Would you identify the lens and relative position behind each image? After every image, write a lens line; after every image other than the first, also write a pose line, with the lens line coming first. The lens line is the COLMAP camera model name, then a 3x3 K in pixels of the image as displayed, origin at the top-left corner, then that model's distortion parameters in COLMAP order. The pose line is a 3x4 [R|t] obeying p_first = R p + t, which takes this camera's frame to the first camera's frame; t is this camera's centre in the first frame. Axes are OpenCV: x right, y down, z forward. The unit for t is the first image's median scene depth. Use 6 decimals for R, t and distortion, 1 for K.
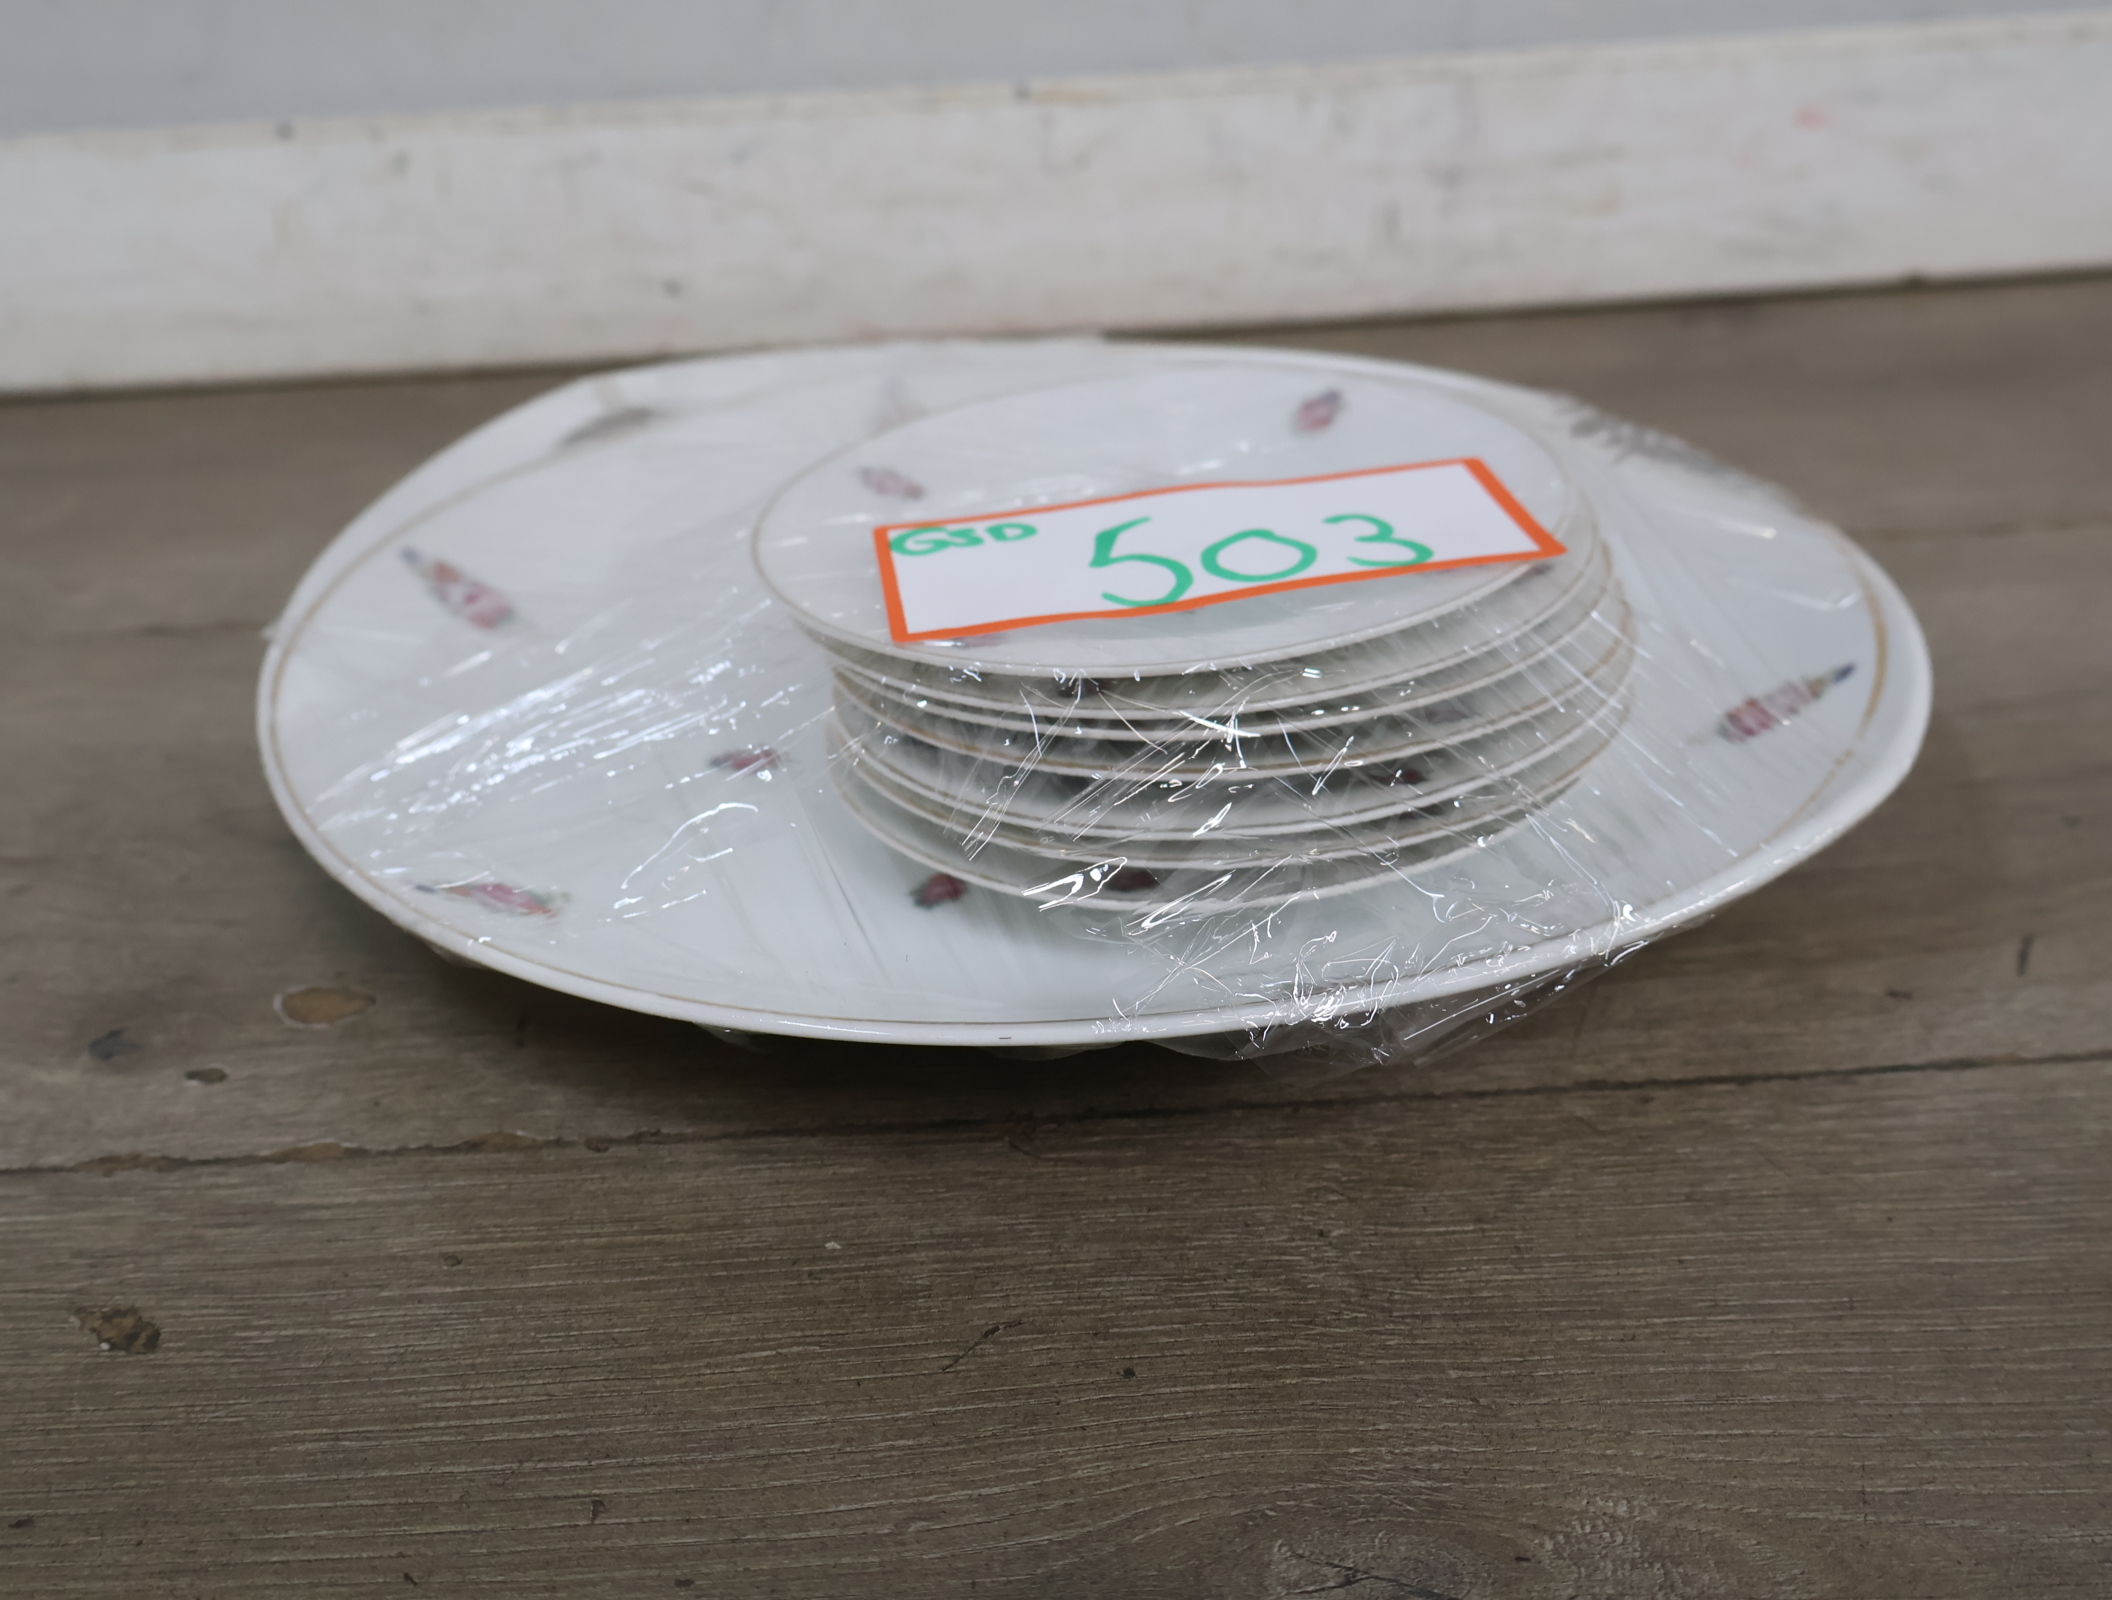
lens RADIAL K [[2353.6, 0, 1053.7], [0, 2353.6, 848.0], [0, 0, 1]] dist [0.007223, 0.000000]
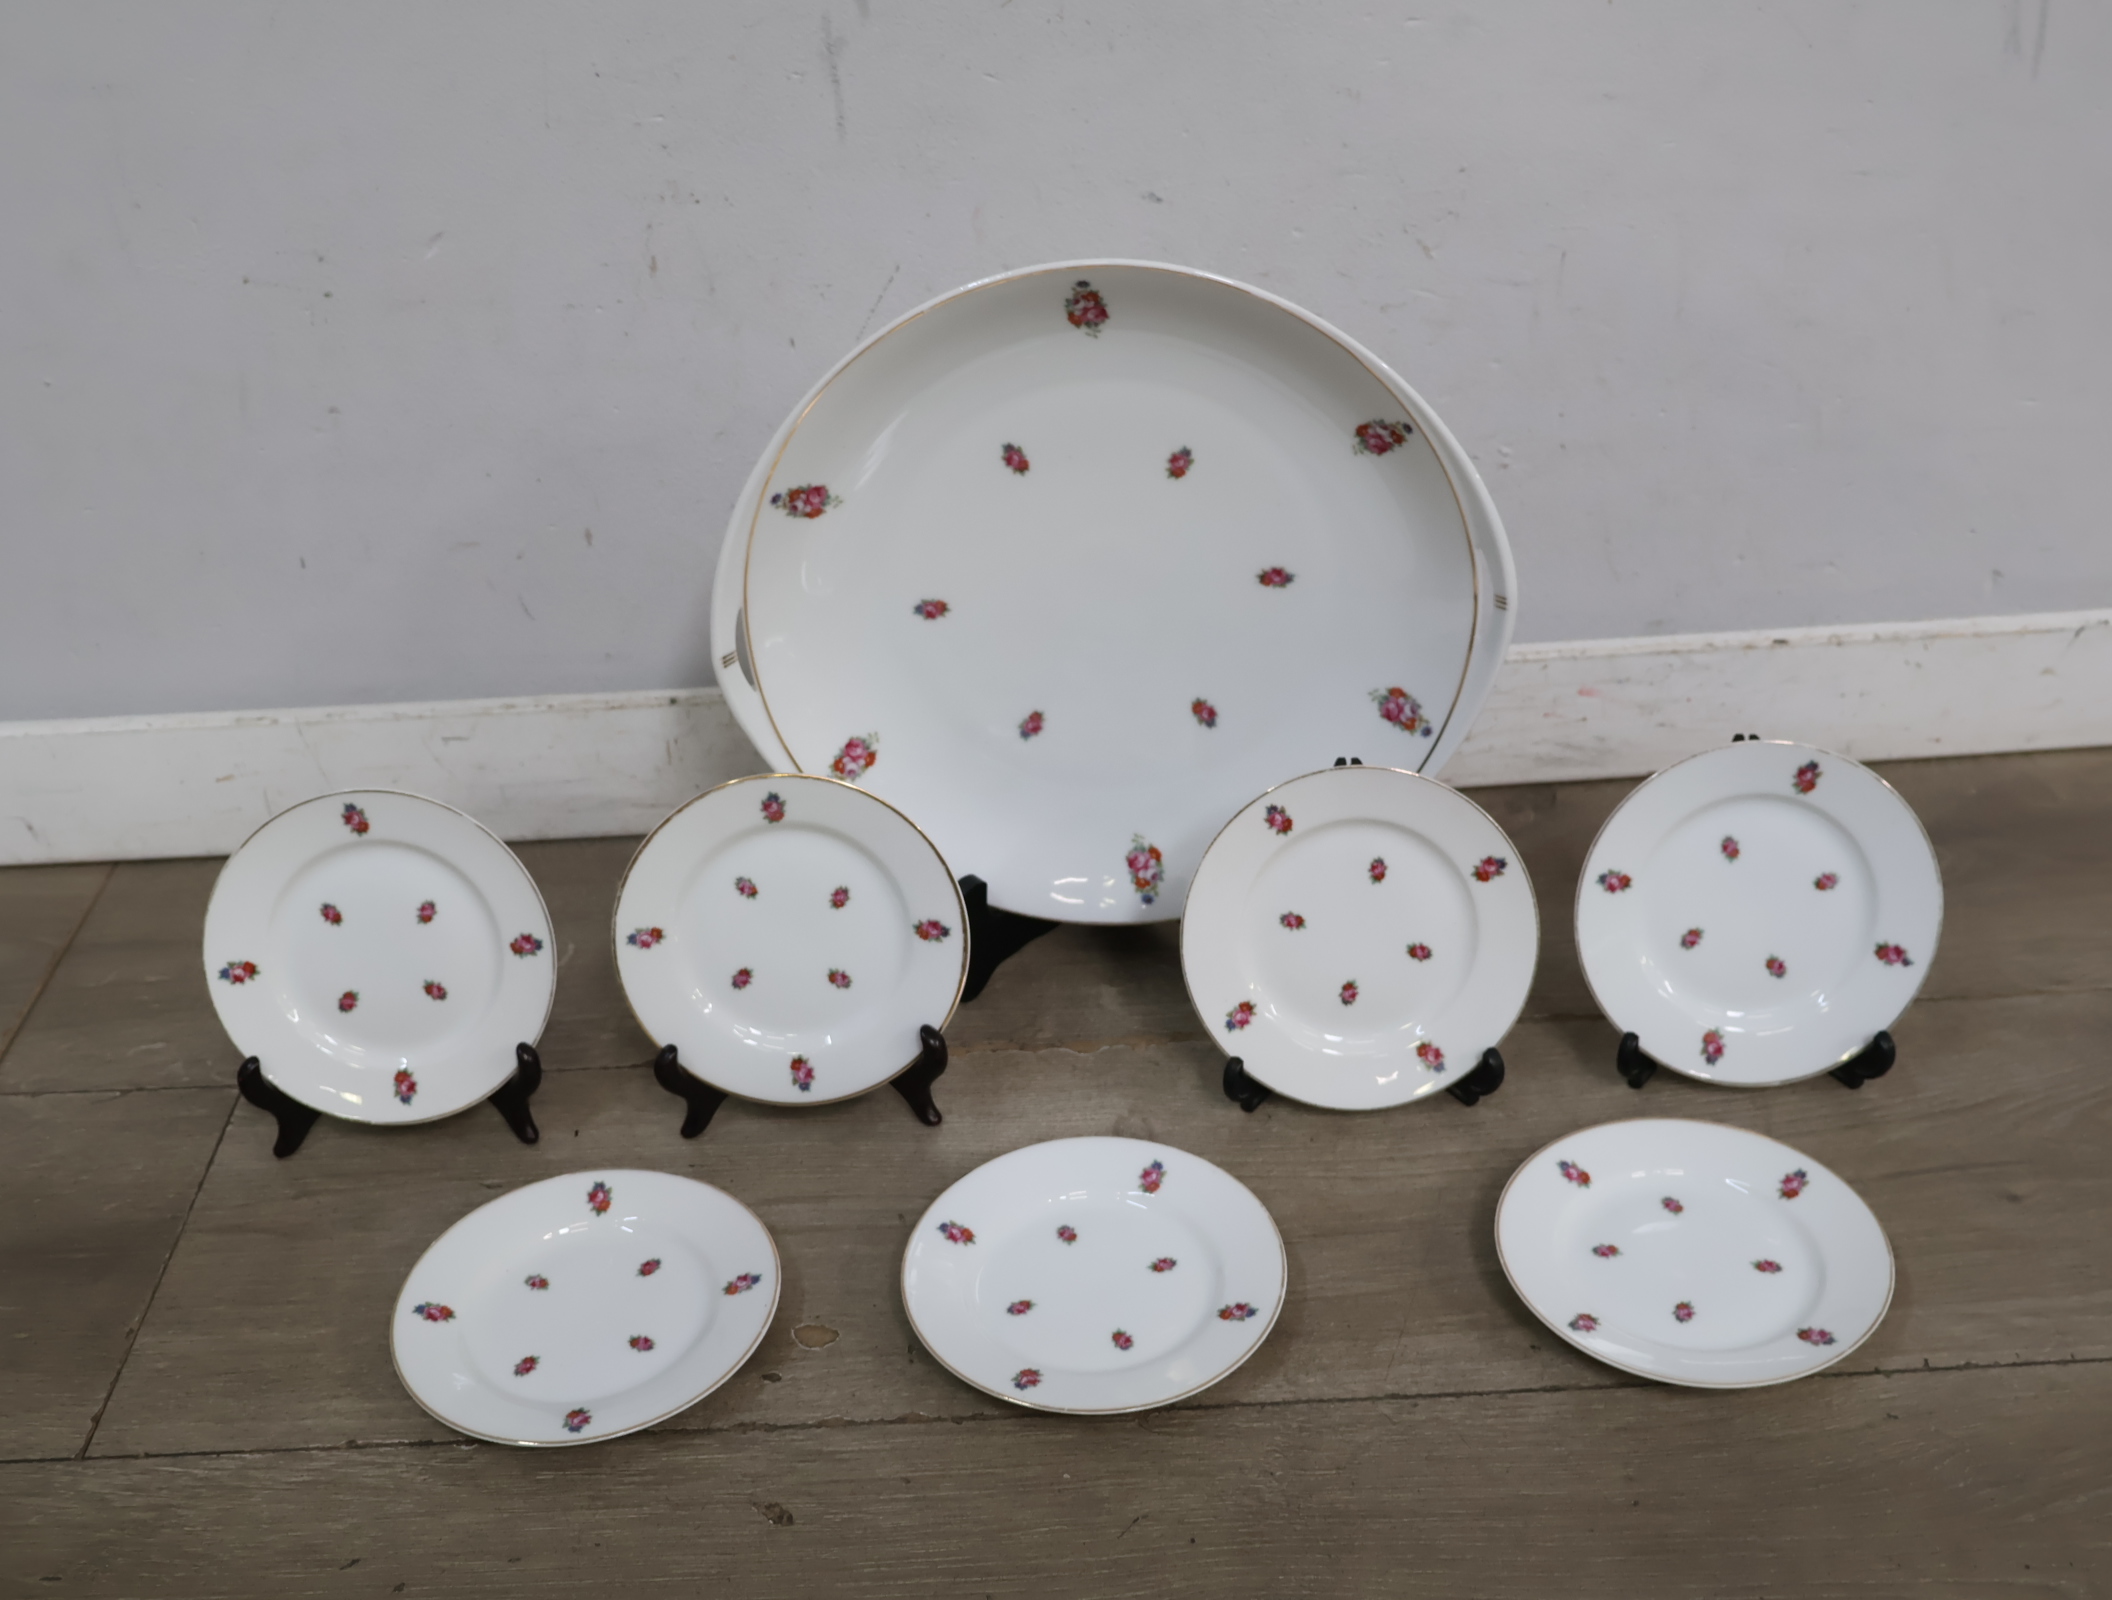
lens RADIAL K [[2353.6, 0, 1045.4], [0, 2353.6, 810.2], [0, 0, 1]] dist [0.007223, 0.000000]
pose [[0.999976, 0.002210, -0.006564, -0.103630], [-0.001825, 0.998317, 0.057962, -0.657459], [0.006681, -0.057948, 0.998297, -1.371721]]
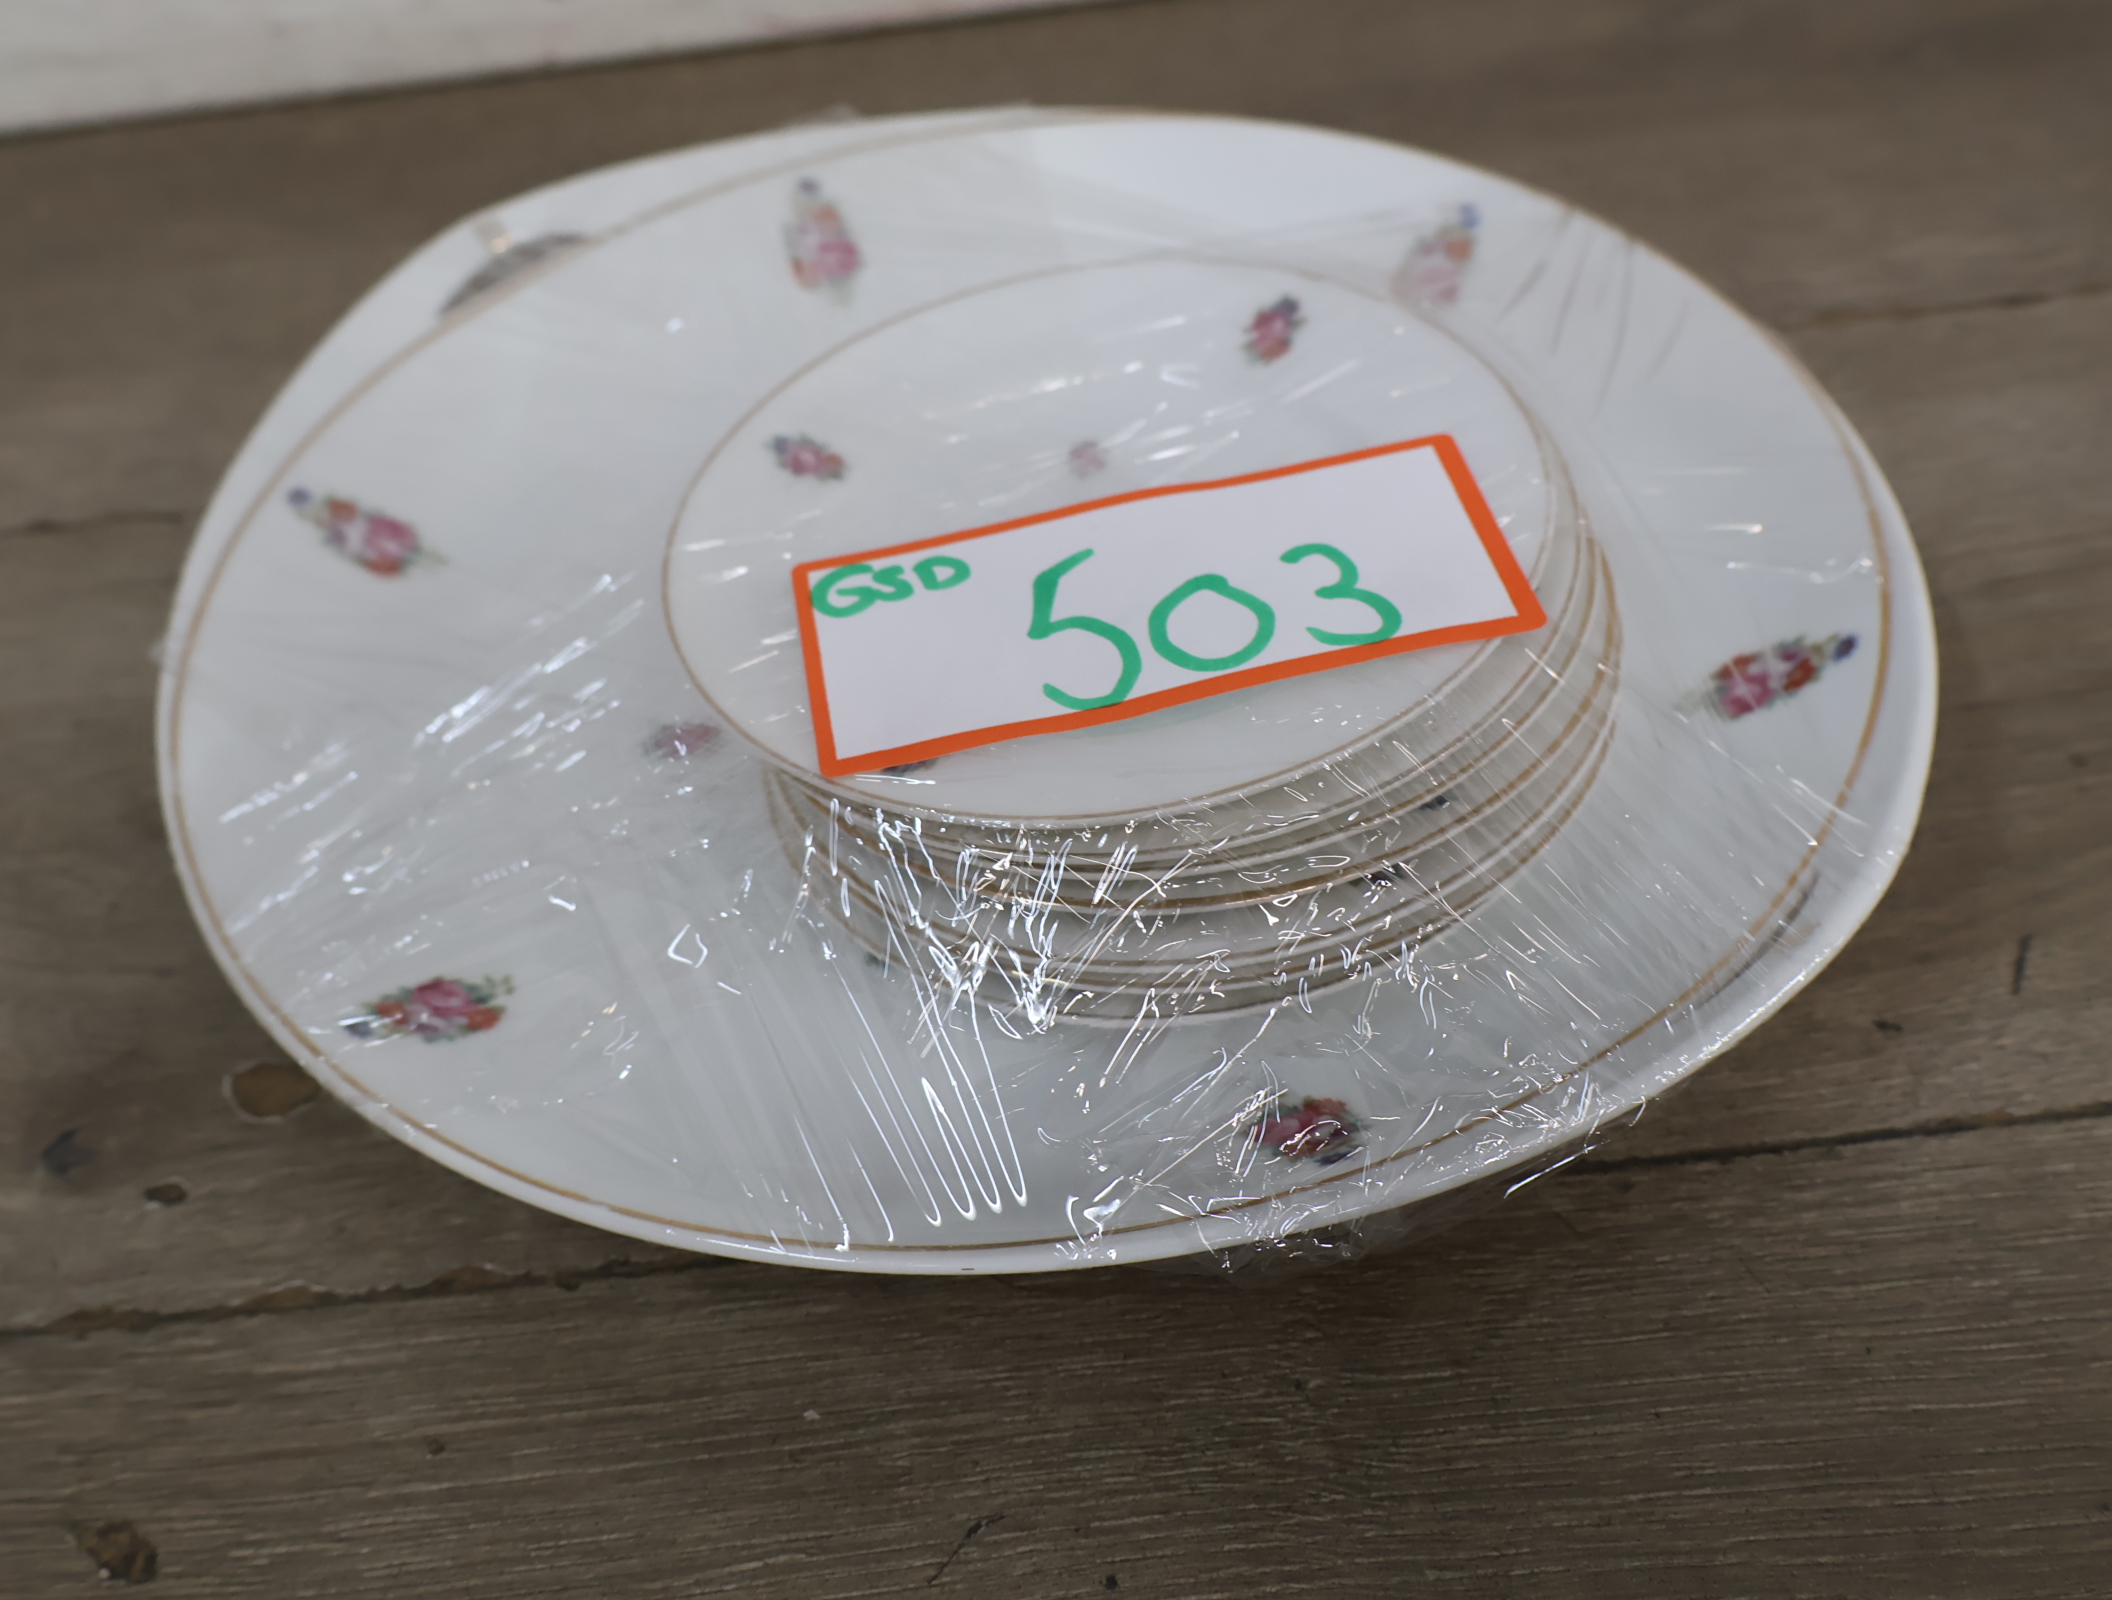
lens RADIAL K [[2353.6, 0, 1050.3], [0, 2353.6, 820.4], [0, 0, 1]] dist [0.007223, 0.000000]
pose [[0.998219, -0.059030, -0.008647, 0.031892], [0.059146, 0.960178, 0.273057, -0.349958], [-0.007816, -0.273082, 0.961959, 0.106964]]
